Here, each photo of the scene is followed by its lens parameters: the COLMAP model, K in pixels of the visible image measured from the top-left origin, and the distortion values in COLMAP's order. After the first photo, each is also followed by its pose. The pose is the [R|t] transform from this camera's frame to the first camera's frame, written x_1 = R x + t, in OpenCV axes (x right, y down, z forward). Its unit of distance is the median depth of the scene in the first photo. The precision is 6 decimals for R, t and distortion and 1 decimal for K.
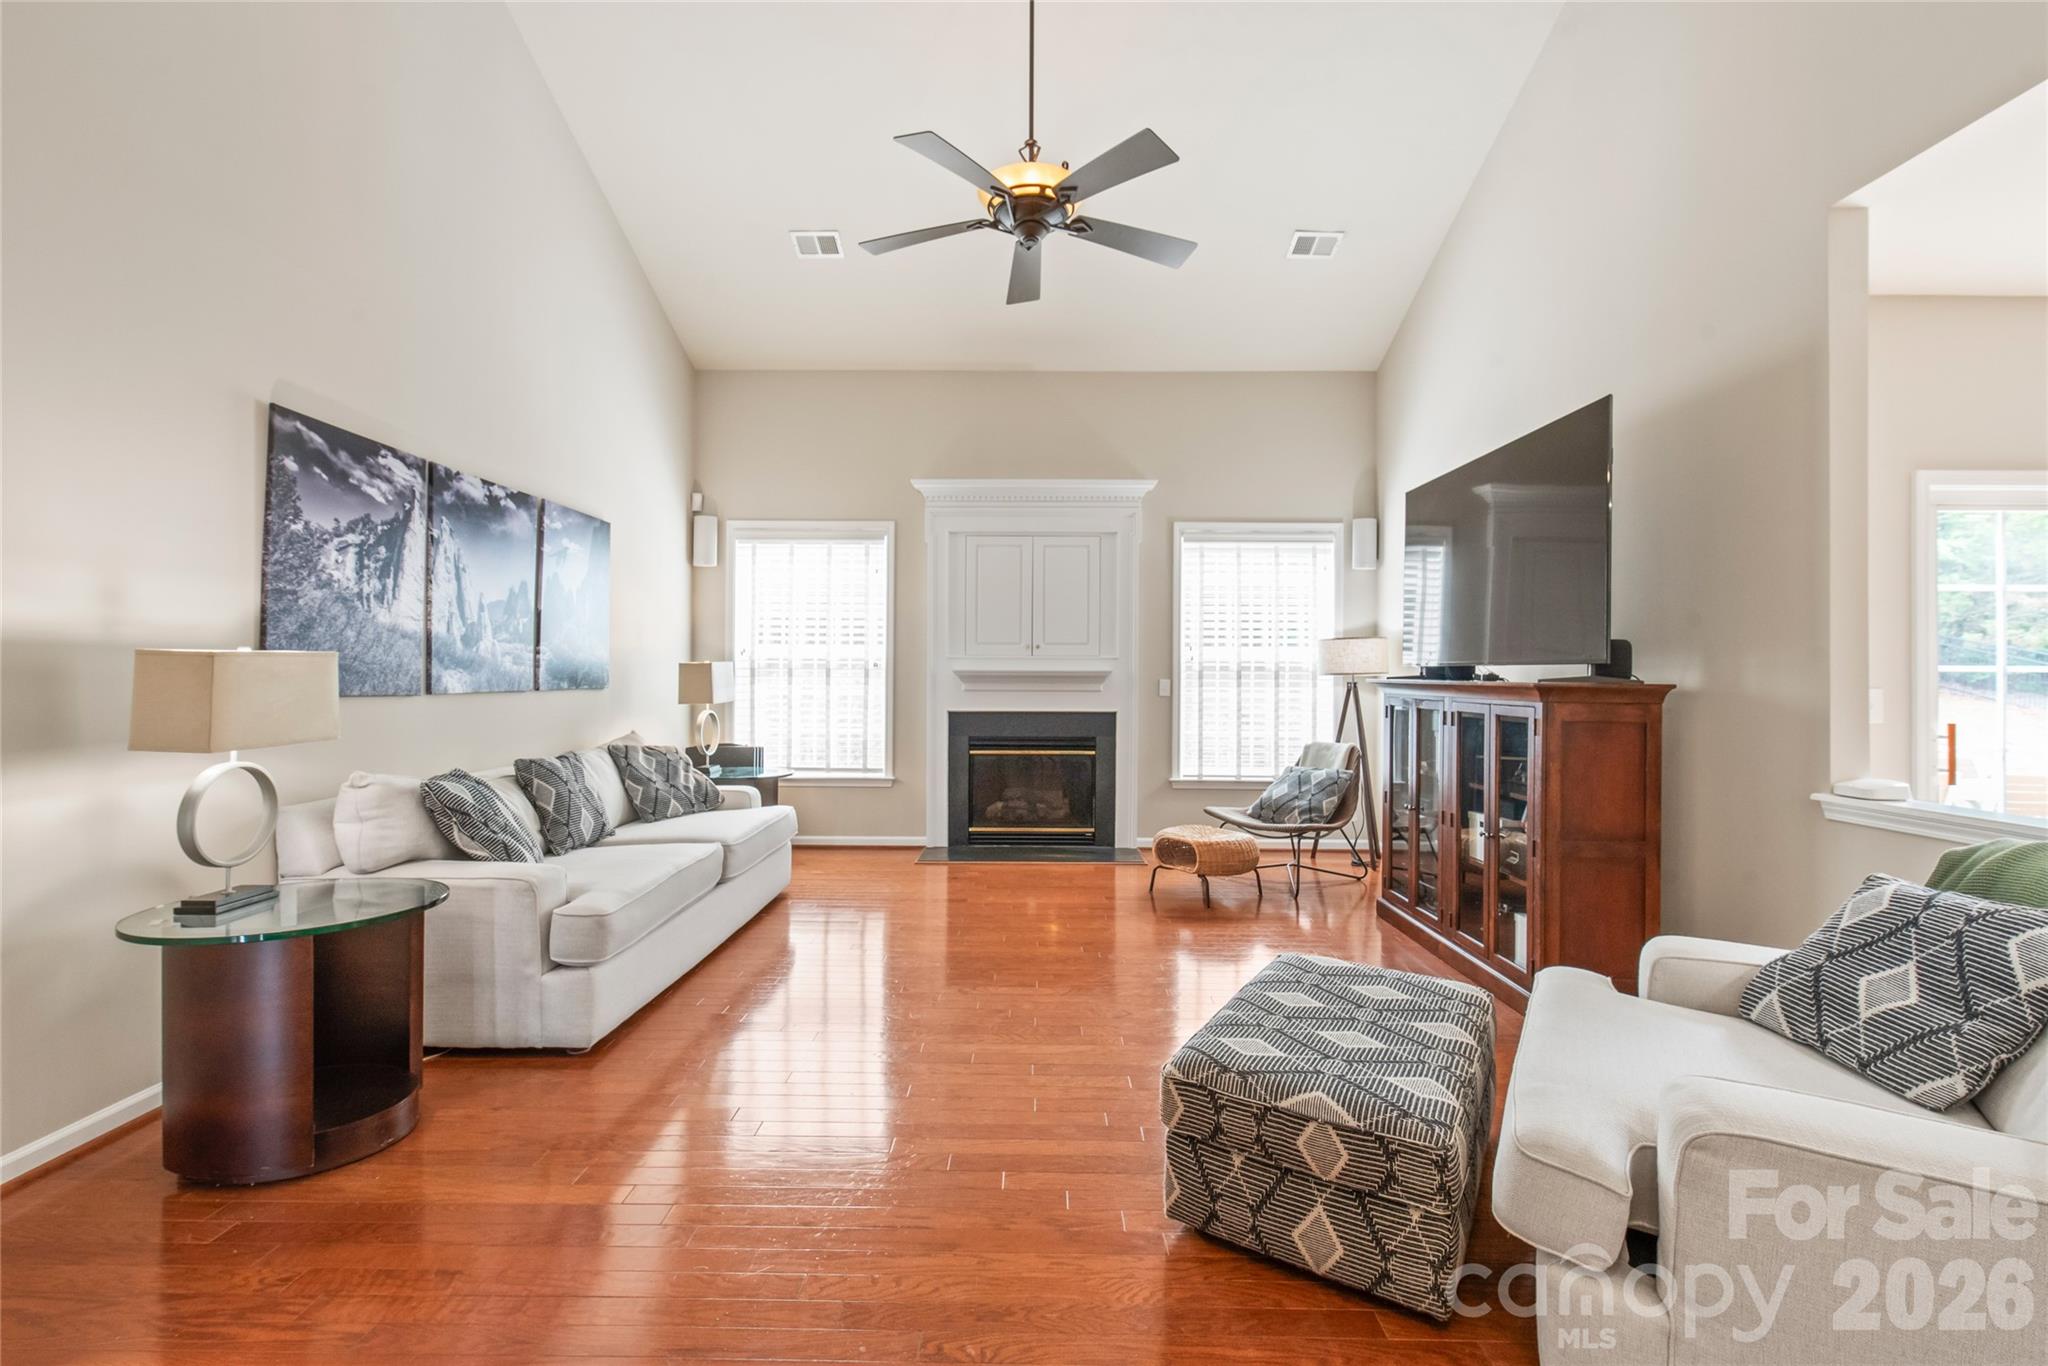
lens RADIAL K [[866.1, 0, 1027.6], [0, 866.1, 669.6], [0, 0, 1]] dist [0.000392, -0.000248]
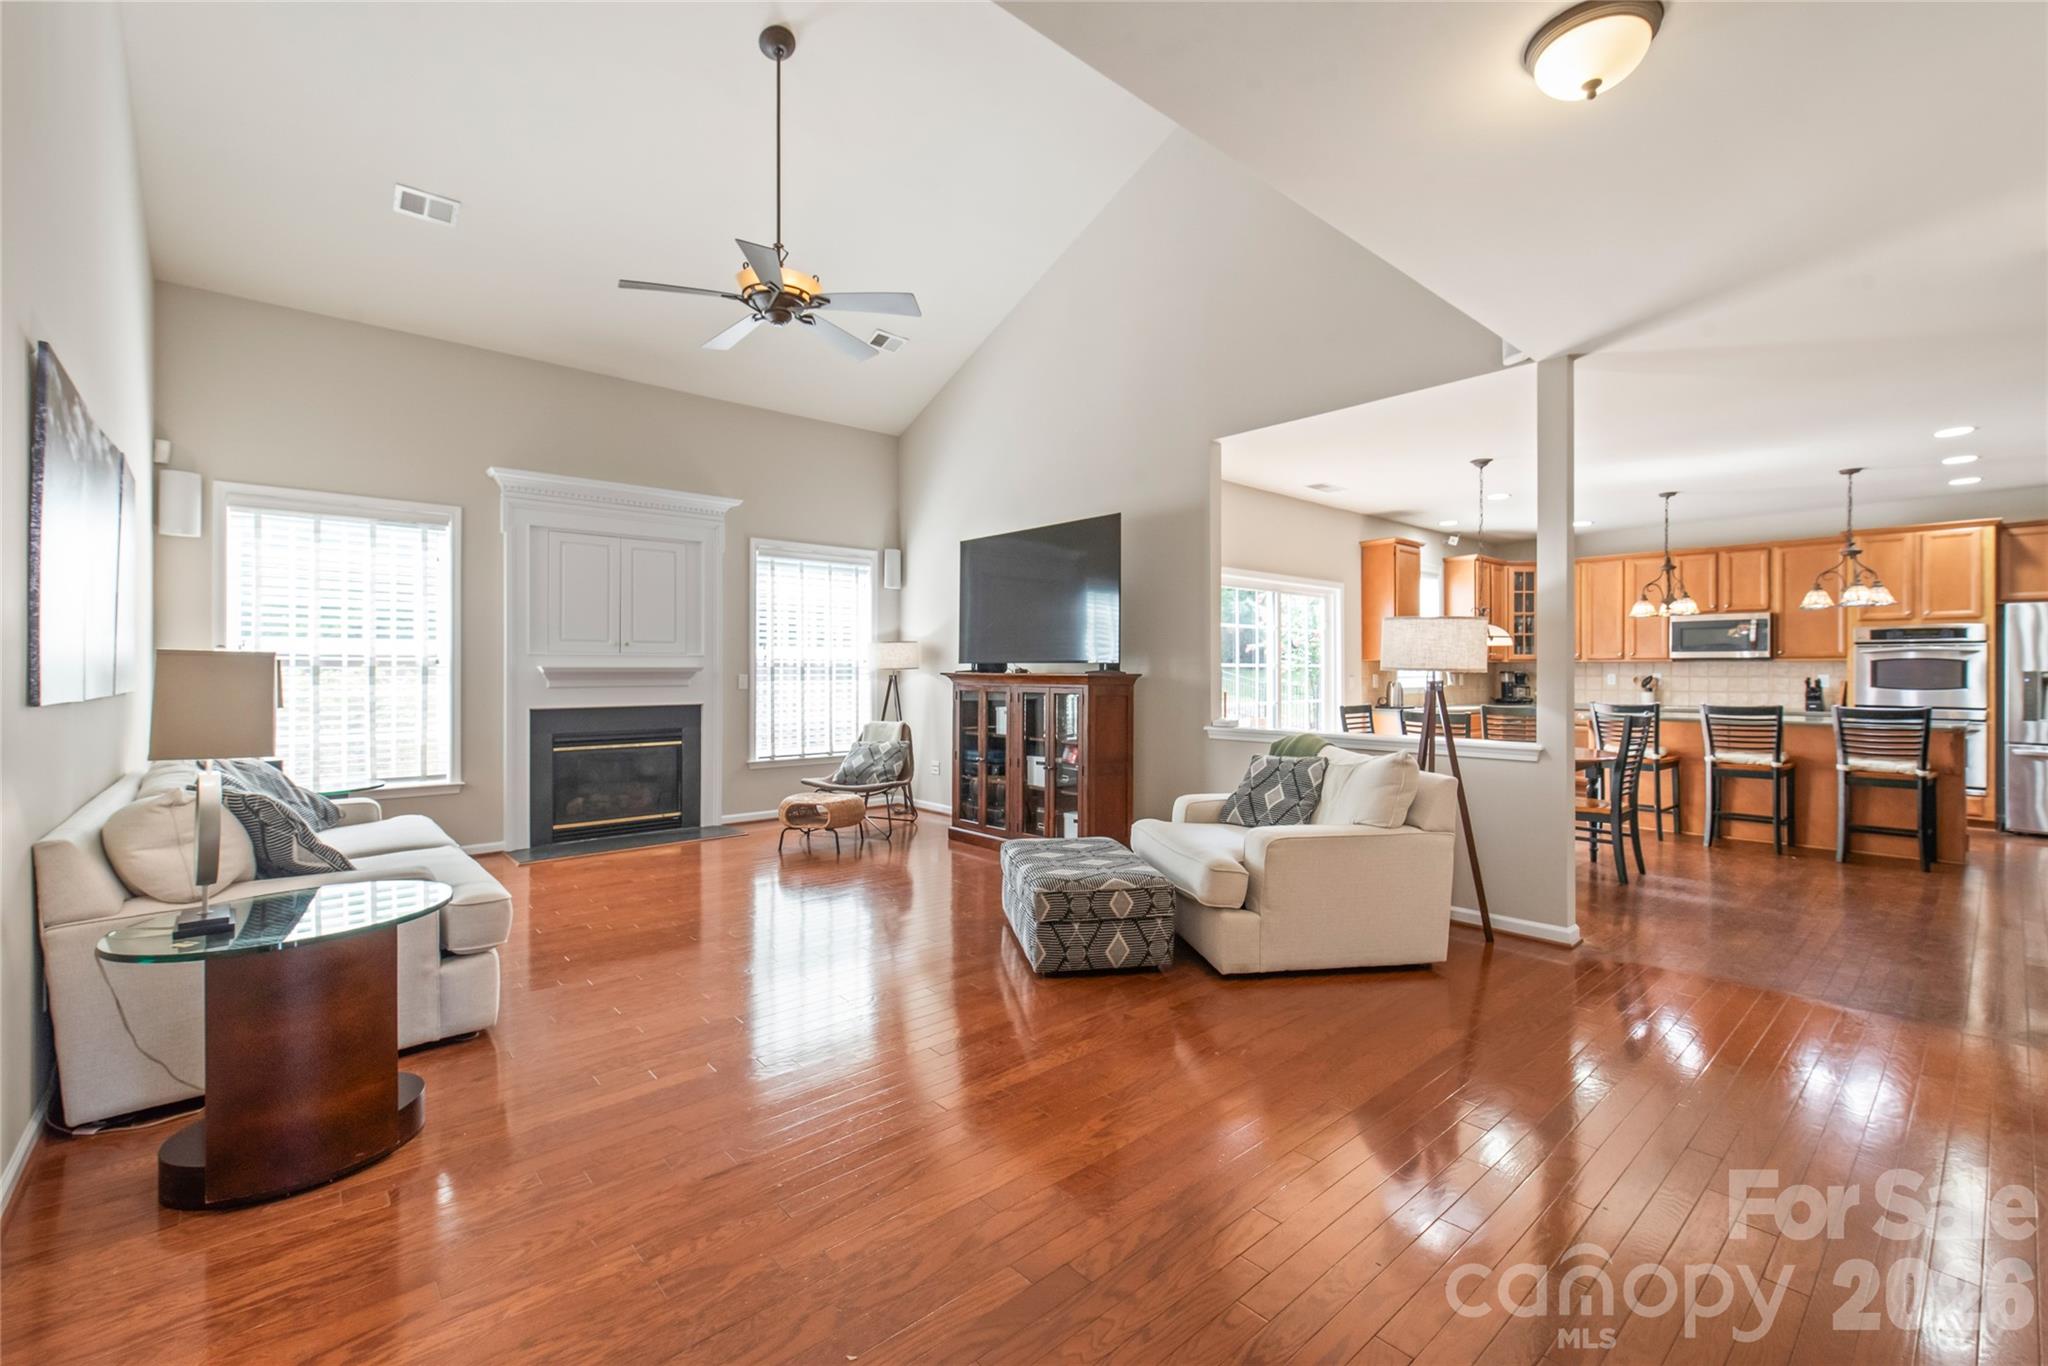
lens RADIAL K [[866.1, 0, 1027.6], [0, 866.1, 669.6], [0, 0, 1]] dist [0.000392, -0.000248]
pose [[0.742799, -0.005530, 0.669492, -0.386198], [0.001631, 0.999978, 0.006450, -0.002284], [-0.669512, -0.003699, 0.742792, -0.117006]]
